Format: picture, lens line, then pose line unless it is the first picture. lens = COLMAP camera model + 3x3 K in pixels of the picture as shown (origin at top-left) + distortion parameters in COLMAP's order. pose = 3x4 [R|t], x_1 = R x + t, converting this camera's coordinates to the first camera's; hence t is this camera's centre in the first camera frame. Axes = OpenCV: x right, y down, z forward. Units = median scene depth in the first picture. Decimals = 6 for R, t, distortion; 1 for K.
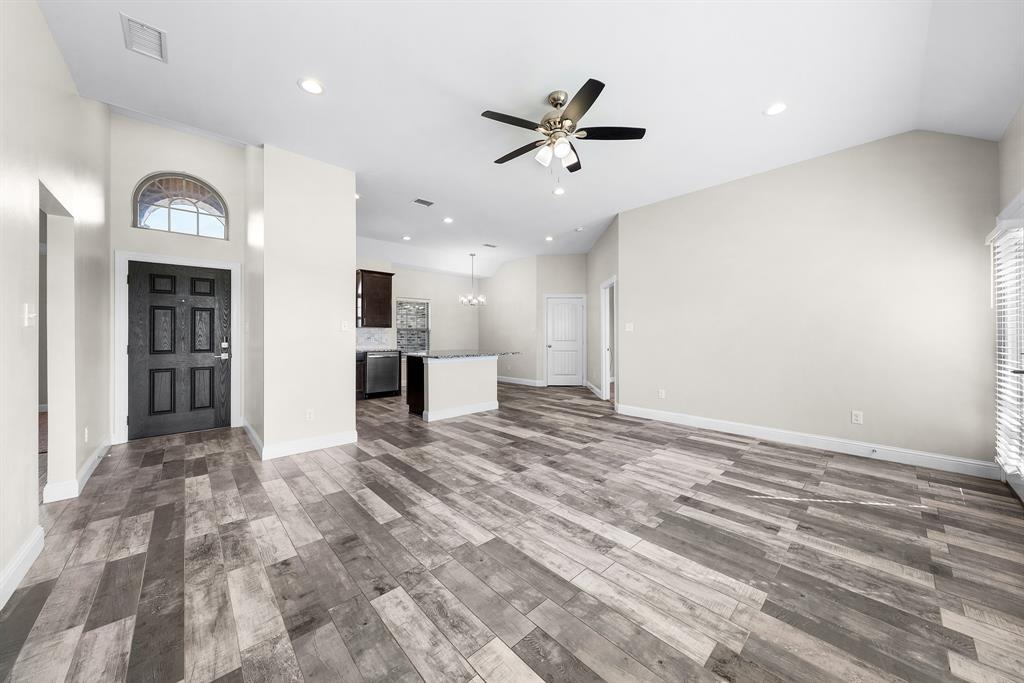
lens RADIAL K [[349.4, 0, 515.1], [0, 349.4, 335.7], [0, 0, 1]] dist [-0.001963, -0.000095]
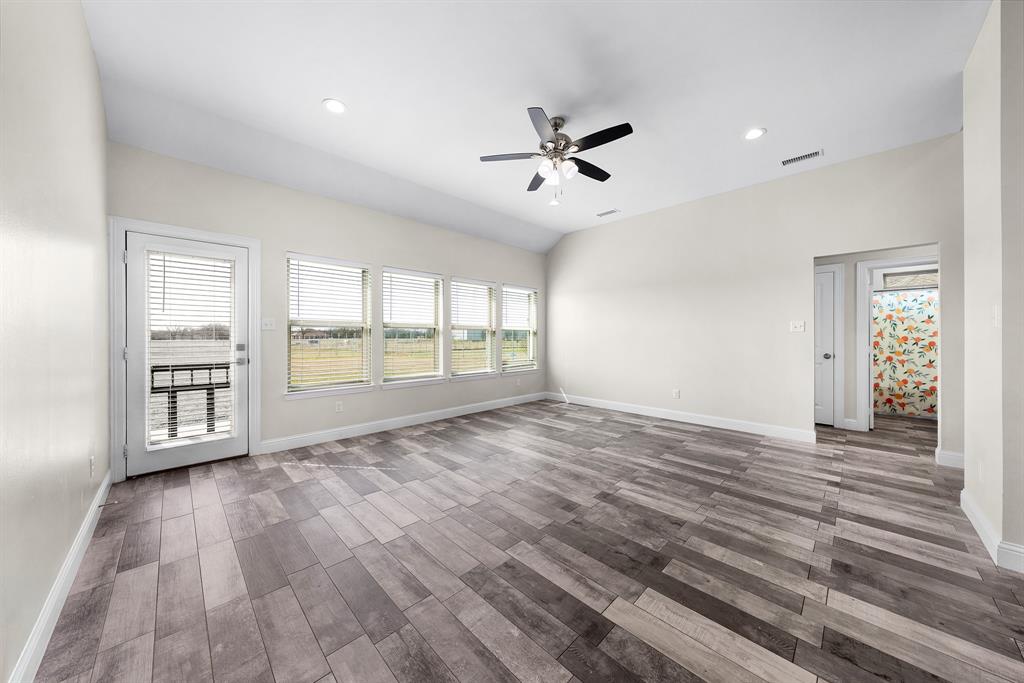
lens RADIAL K [[349.4, 0, 511.5], [0, 349.4, 337.8], [0, 0, 1]] dist [-0.001963, -0.000095]
pose [[-0.999658, 0.000884, -0.026135, 0.289486], [0.000765, 0.999989, 0.004558, -0.001385], [0.026139, 0.004536, -0.999648, 2.052760]]
